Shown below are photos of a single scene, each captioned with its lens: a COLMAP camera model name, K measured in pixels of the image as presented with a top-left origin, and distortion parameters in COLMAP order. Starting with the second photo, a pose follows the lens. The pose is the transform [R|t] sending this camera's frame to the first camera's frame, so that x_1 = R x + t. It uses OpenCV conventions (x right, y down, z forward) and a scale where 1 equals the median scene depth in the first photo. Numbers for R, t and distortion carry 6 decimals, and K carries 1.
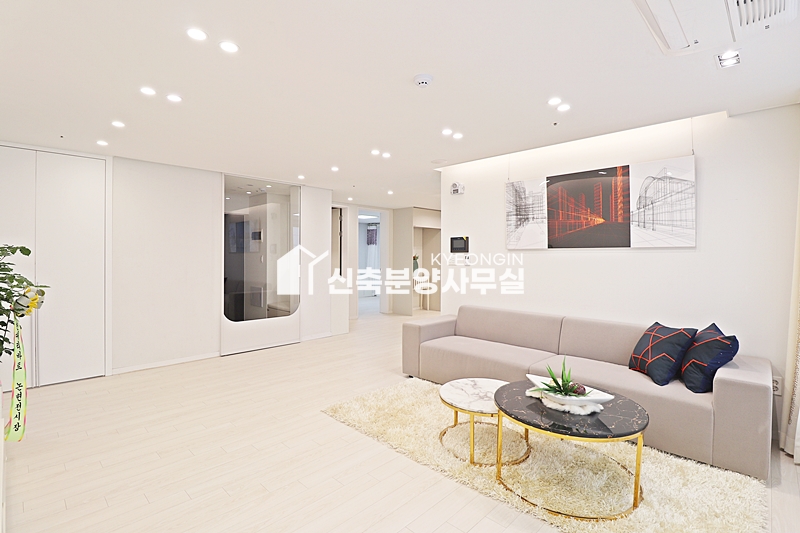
lens RADIAL K [[371.7, 0, 401.7], [0, 371.7, 257.7], [0, 0, 1]] dist [-0.000589, -0.012898]
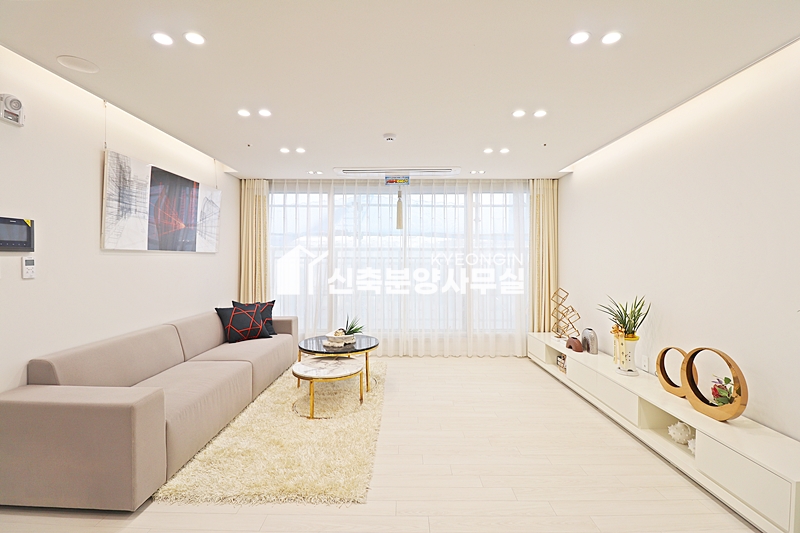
lens RADIAL K [[368.5, 0, 398.3], [0, 368.5, 256.4], [0, 0, 1]] dist [0.002942, -0.012195]
pose [[-0.682278, 0.004909, 0.731076, -0.579912], [0.003960, 0.999988, -0.003018, -0.005630], [-0.731082, 0.000836, -0.682289, 1.118475]]
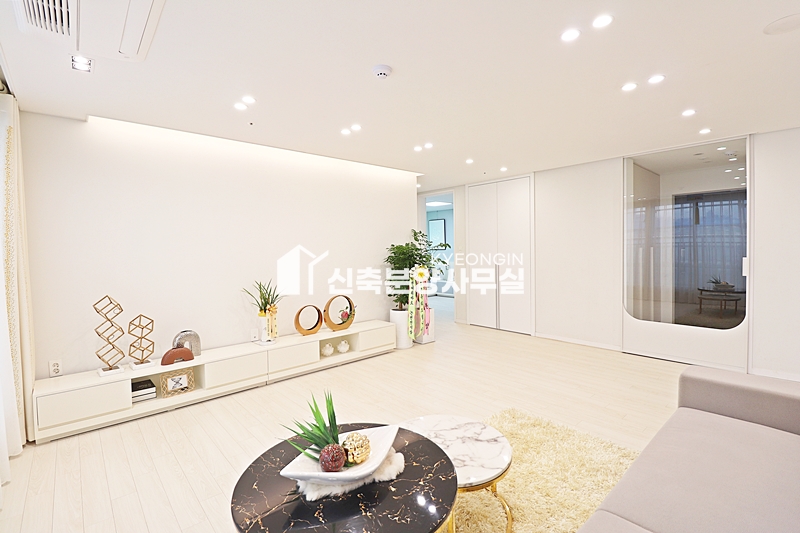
lens RADIAL K [[371.7, 0, 401.7], [0, 371.7, 257.7], [0, 0, 1]] dist [-0.000589, -0.012898]
pose [[-0.080545, 0.016298, -0.996618, 0.604015], [0.010766, 0.999822, 0.015480, 0.007639], [0.996693, -0.009483, -0.080706, 0.656358]]
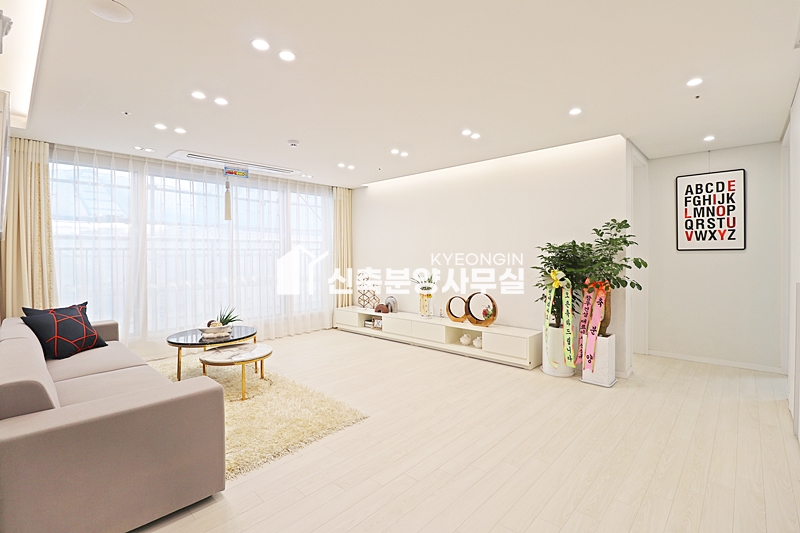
lens RADIAL K [[371.7, 0, 401.7], [0, 371.7, 257.7], [0, 0, 1]] dist [-0.000589, -0.012898]
pose [[-0.999931, 0.003229, -0.011297, -0.233418], [0.002990, 0.999773, 0.021088, 0.000369], [0.011363, 0.021053, -0.999714, 1.539253]]
